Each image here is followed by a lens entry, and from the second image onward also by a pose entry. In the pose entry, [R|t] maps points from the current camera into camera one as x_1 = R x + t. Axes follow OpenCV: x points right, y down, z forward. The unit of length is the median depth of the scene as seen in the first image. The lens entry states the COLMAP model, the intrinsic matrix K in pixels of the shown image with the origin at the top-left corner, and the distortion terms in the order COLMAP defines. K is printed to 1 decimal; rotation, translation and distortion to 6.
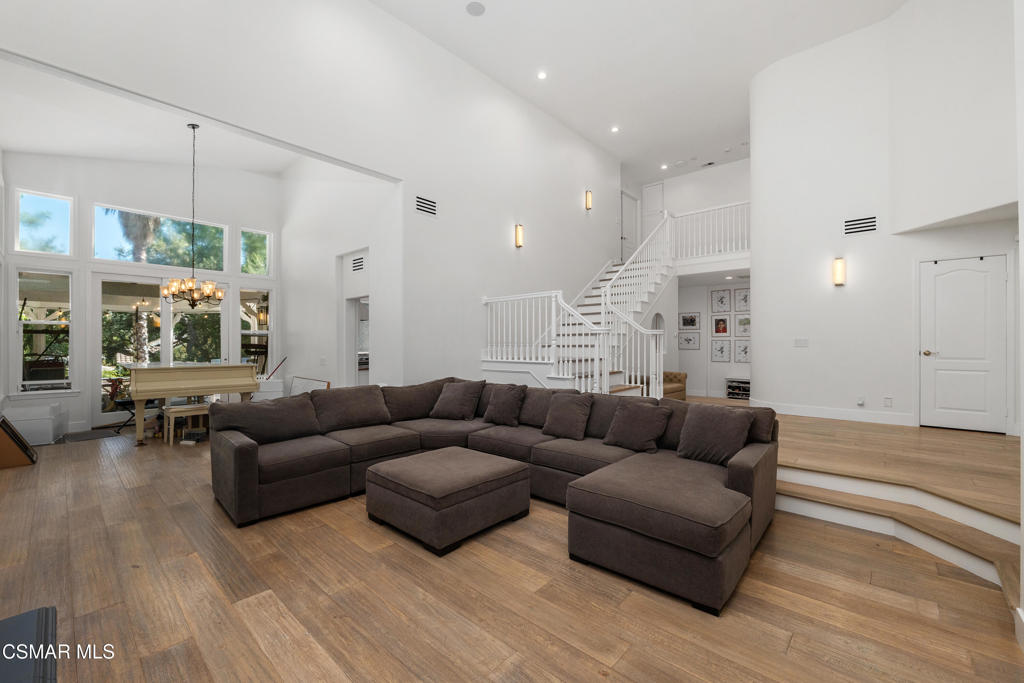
lens RADIAL K [[419.4, 0, 511.7], [0, 419.4, 341.0], [0, 0, 1]] dist [-0.011305, 0.000026]
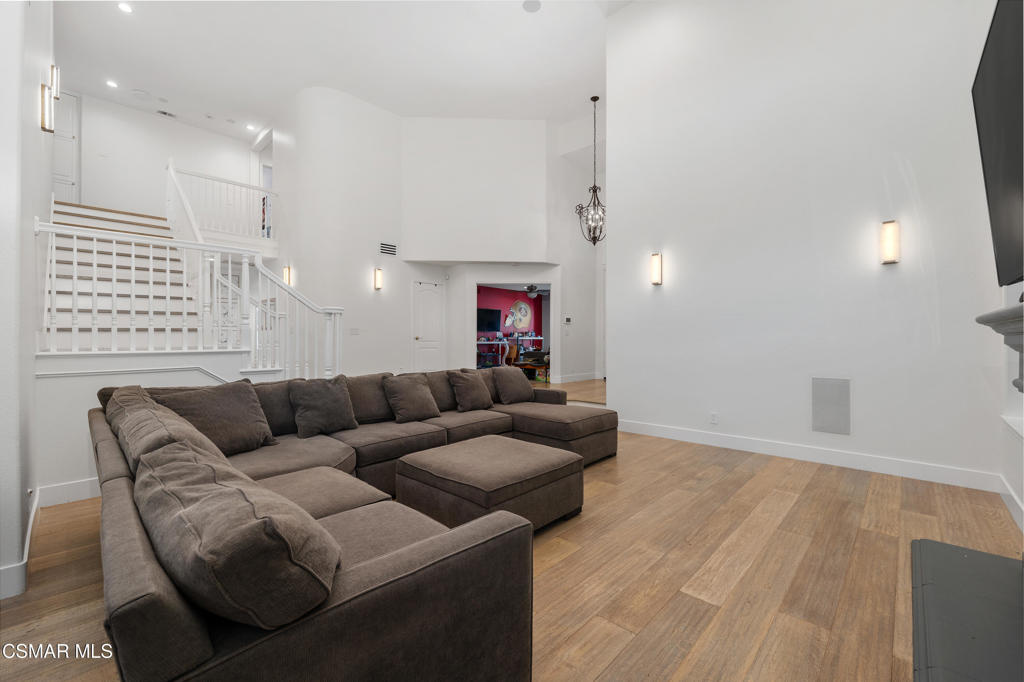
lens RADIAL K [[419.4, 0, 513.0], [0, 419.4, 342.1], [0, 0, 1]] dist [-0.011305, 0.000026]
pose [[0.020776, -0.005588, 0.999769, -1.443317], [-0.002363, 0.999981, 0.005638, 0.078031], [-0.999781, -0.002480, 0.020762, 1.325329]]
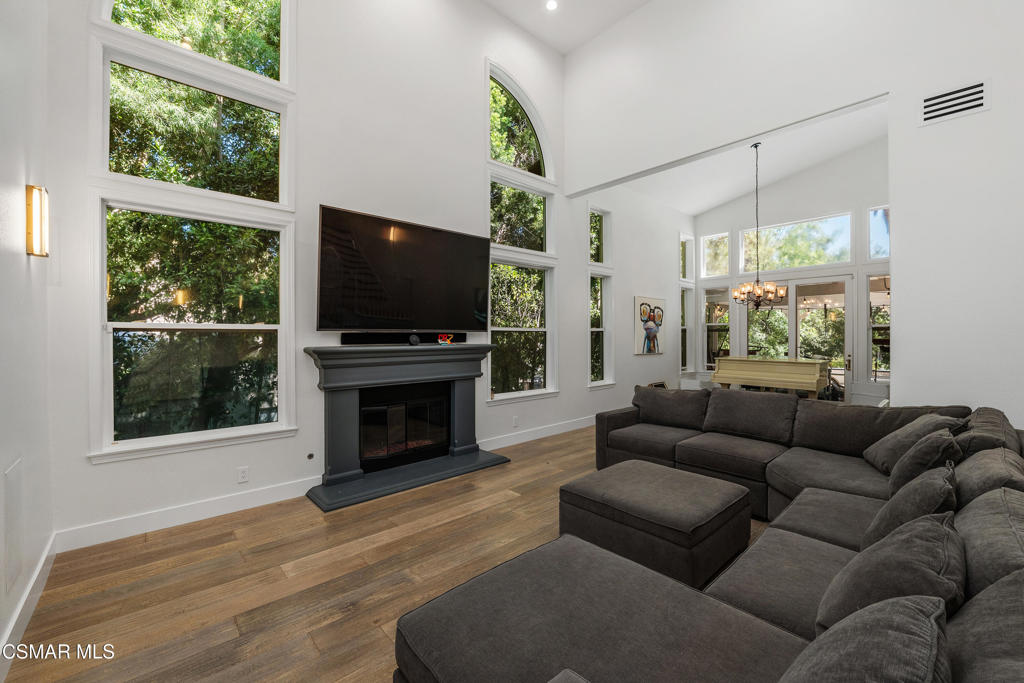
lens RADIAL K [[419.4, 0, 516.7], [0, 419.4, 337.2], [0, 0, 1]] dist [-0.011305, 0.000026]
pose [[-0.086767, 0.001742, -0.996227, 1.030053], [0.007686, 0.999970, 0.001079, -0.013893], [0.996199, -0.007563, -0.086777, 1.125494]]
